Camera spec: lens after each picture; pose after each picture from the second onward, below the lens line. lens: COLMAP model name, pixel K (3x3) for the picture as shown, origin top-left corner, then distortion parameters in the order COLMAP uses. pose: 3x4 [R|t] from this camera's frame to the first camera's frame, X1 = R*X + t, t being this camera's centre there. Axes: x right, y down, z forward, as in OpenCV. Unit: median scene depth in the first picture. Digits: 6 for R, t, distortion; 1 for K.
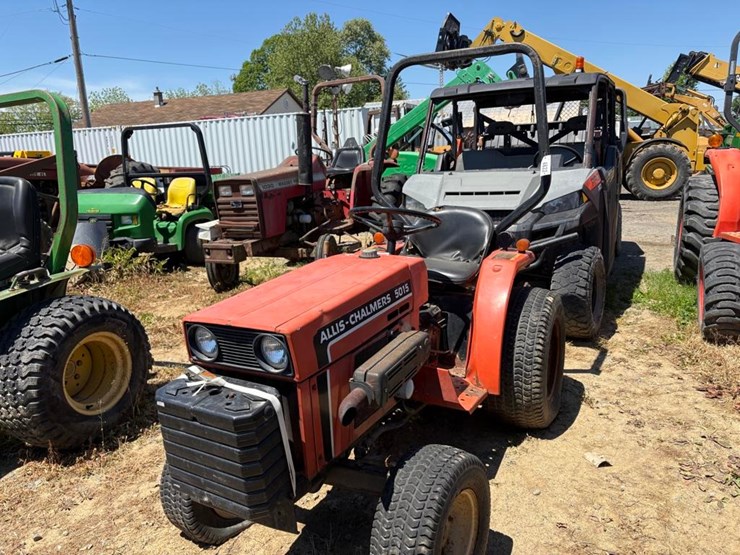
lens RADIAL K [[567.5, 0, 379.3], [0, 567.5, 262.0], [0, 0, 1]] dist [0.041648, -0.040259]
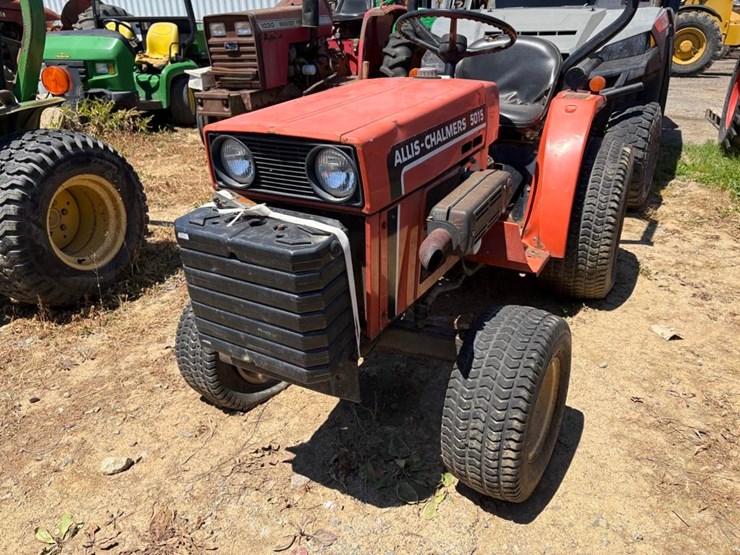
lens RADIAL K [[571.7, 0, 377.9], [0, 571.7, 275.8], [0, 0, 1]] dist [0.026186, -0.007492]
pose [[0.999276, 0.028559, 0.025126, -0.080842], [-0.033454, 0.974203, 0.223179, 0.067686], [-0.018104, -0.223858, 0.974454, 0.141101]]
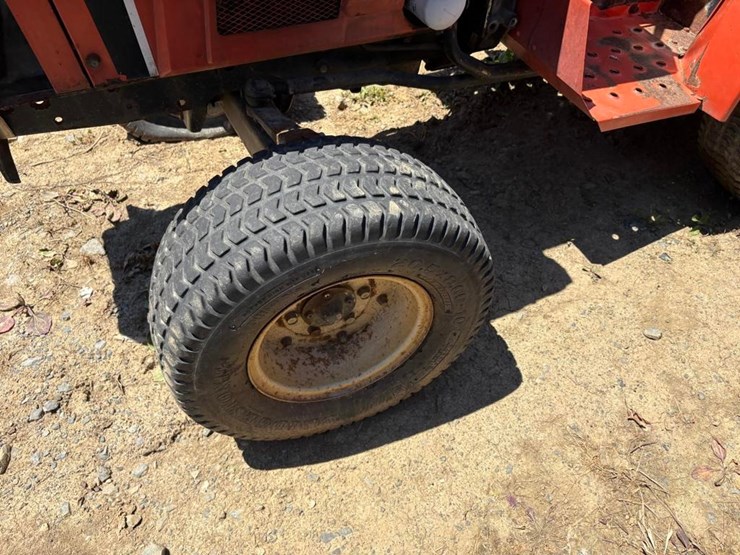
lens RADIAL K [[586.6, 0, 350.8], [0, 586.6, 279.0], [0, 0, 1]] dist [0.027957, -0.002249]
pose [[0.800500, 0.506029, -0.321145, 0.170729], [-0.207560, 0.736748, 0.643523, 0.082350], [0.562244, -0.448483, 0.694798, 0.434202]]
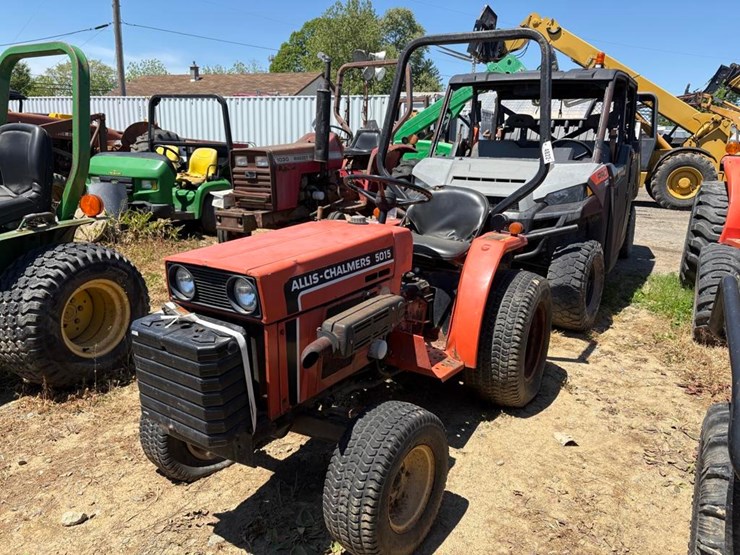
lens RADIAL K [[568.3, 0, 385.9], [0, 568.3, 261.0], [0, 0, 1]] dist [0.036472, -0.031529]
pose [[0.996372, 0.081176, -0.025553, 0.053996], [-0.080806, 0.996614, 0.015191, 0.033178], [0.026699, -0.013071, 0.999558, -0.026826]]
